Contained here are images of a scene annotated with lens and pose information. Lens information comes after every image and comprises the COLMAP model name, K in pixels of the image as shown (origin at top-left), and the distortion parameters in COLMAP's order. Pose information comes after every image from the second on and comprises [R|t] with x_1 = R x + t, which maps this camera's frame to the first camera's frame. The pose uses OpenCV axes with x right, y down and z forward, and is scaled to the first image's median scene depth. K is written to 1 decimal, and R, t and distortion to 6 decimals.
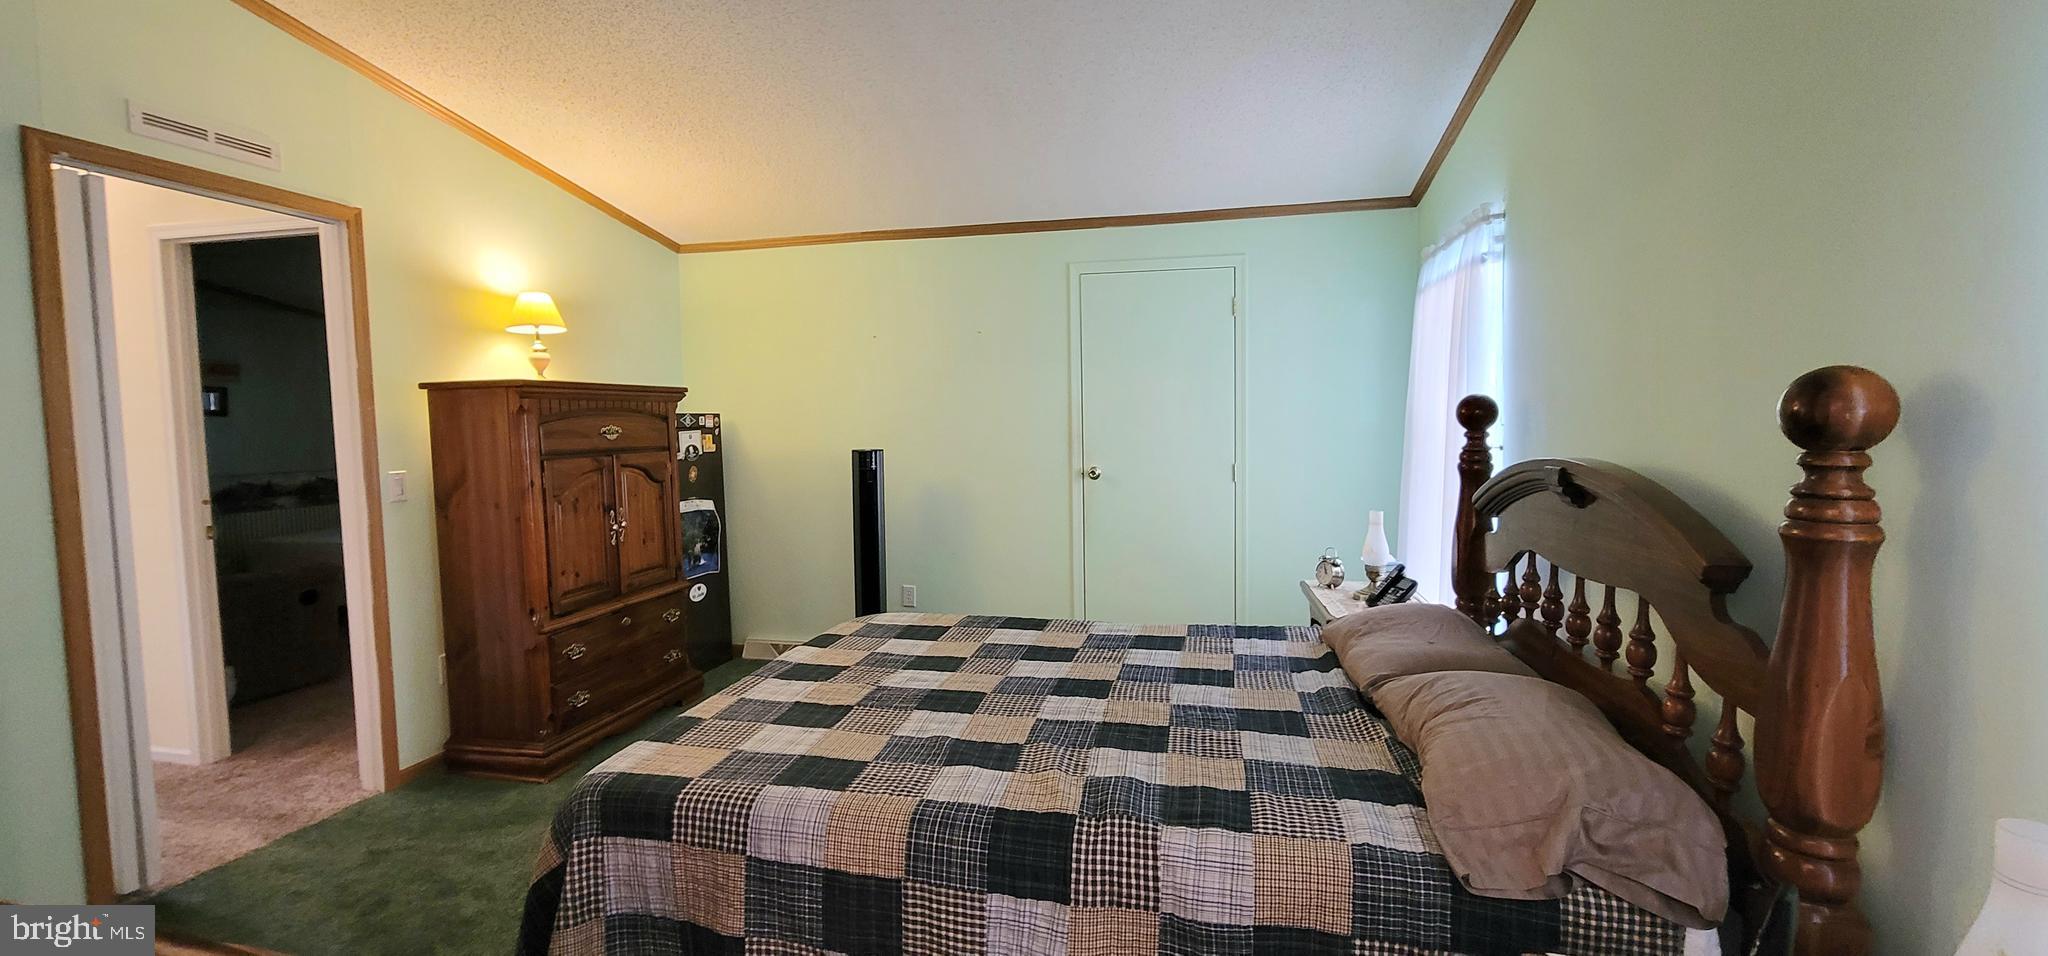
lens RADIAL K [[826.5, 0, 1024.0], [0, 826.5, 478.0], [0, 0, 1]] dist [-0.000682, 0.000234]
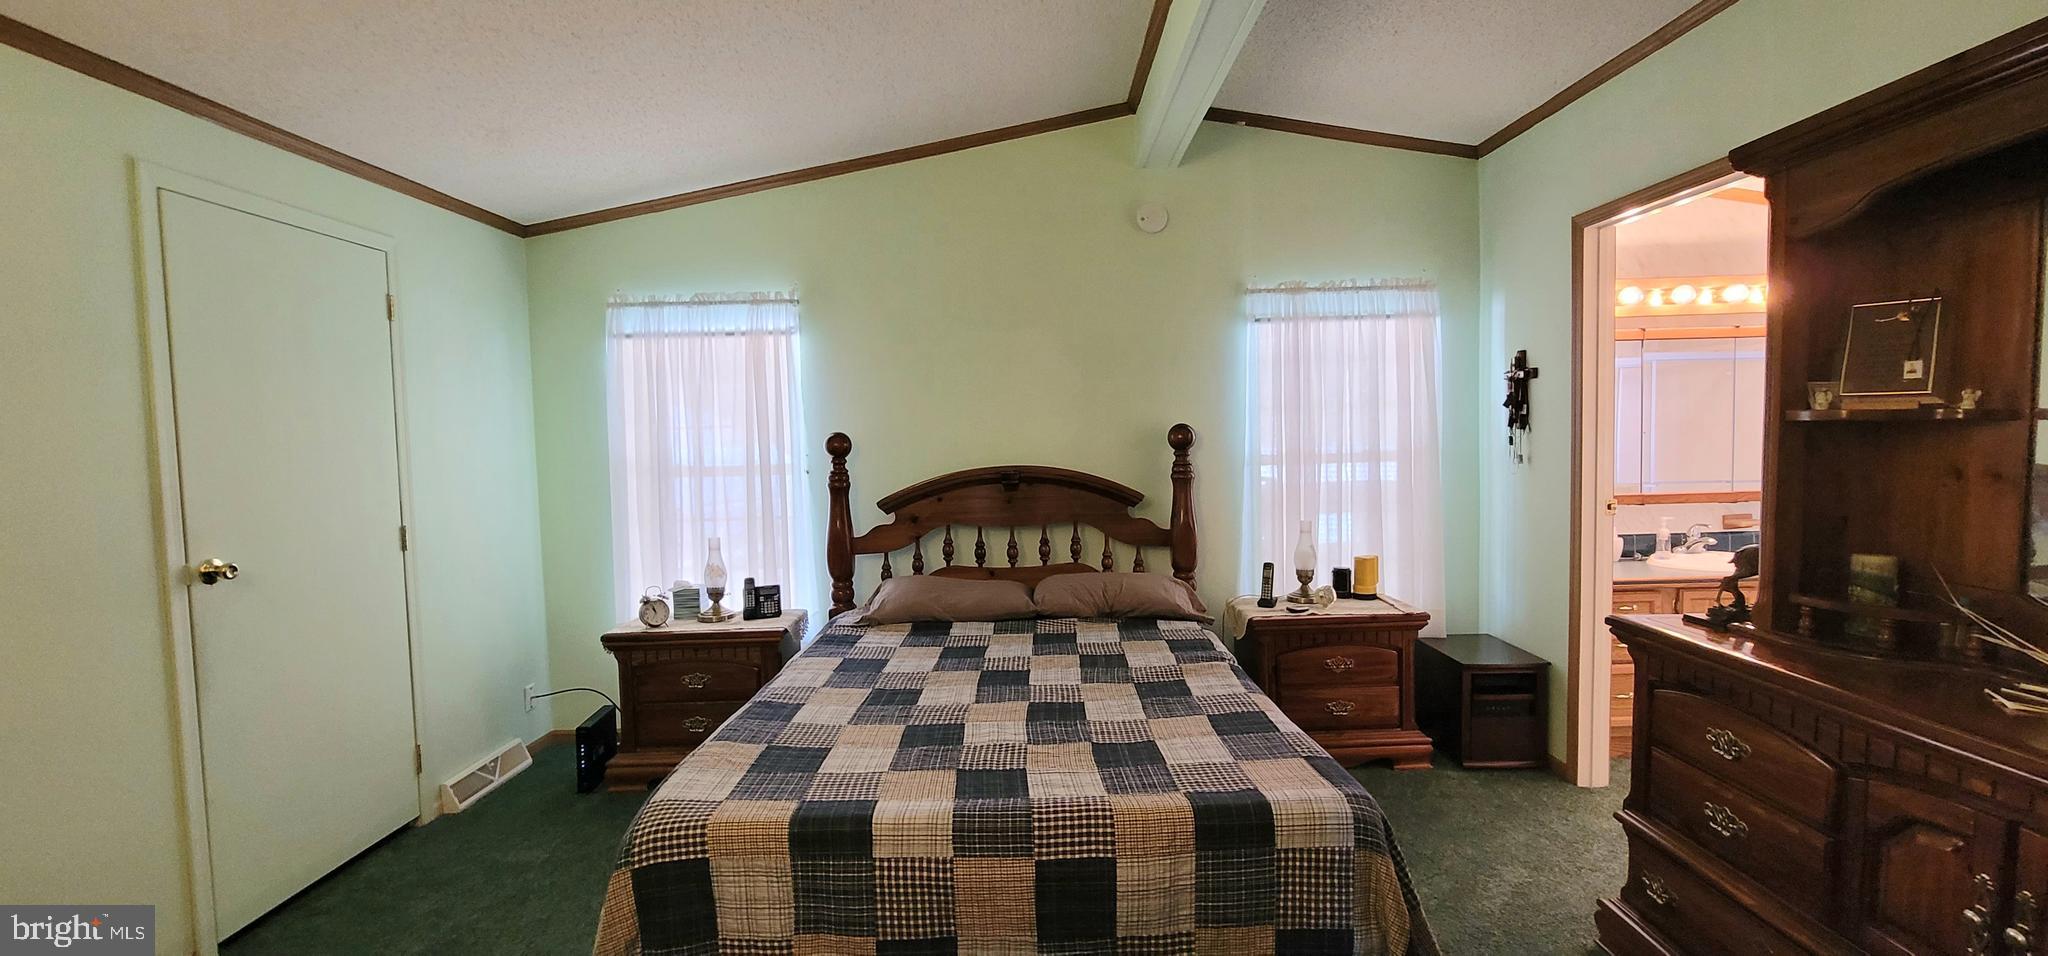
lens RADIAL K [[826.5, 0, 1024.0], [0, 826.5, 478.0], [0, 0, 1]] dist [-0.000682, 0.000234]
pose [[-0.196451, -0.030504, 0.980039, -0.896180], [0.102484, 0.993403, 0.051463, -0.066527], [-0.975143, 0.110548, -0.192029, 0.984977]]
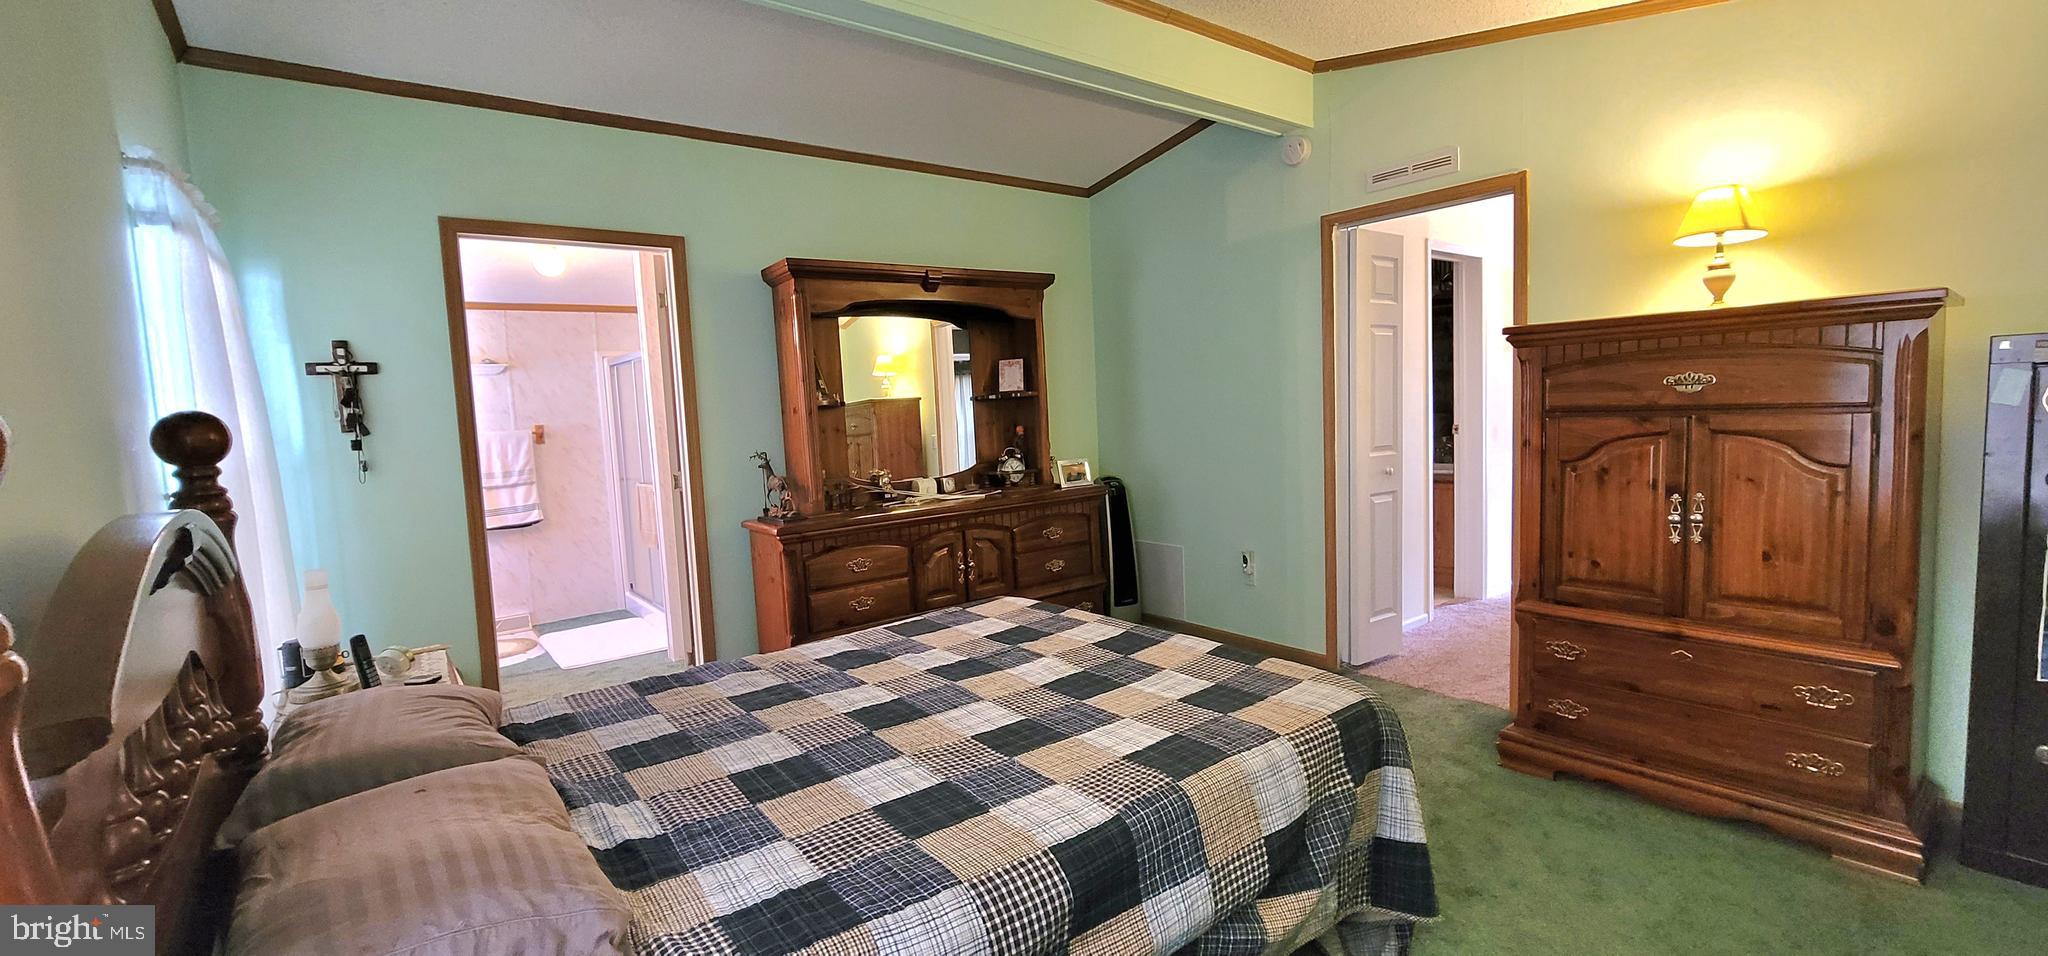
lens RADIAL K [[835.6, 0, 1029.6], [0, 835.6, 473.7], [0, 0, 1]] dist [-0.008454, 0.002113]
pose [[-0.637389, 0.107564, -0.762997, 0.524818], [-0.003848, 0.989752, 0.142746, -0.104176], [0.770533, 0.093921, -0.630443, 1.395882]]
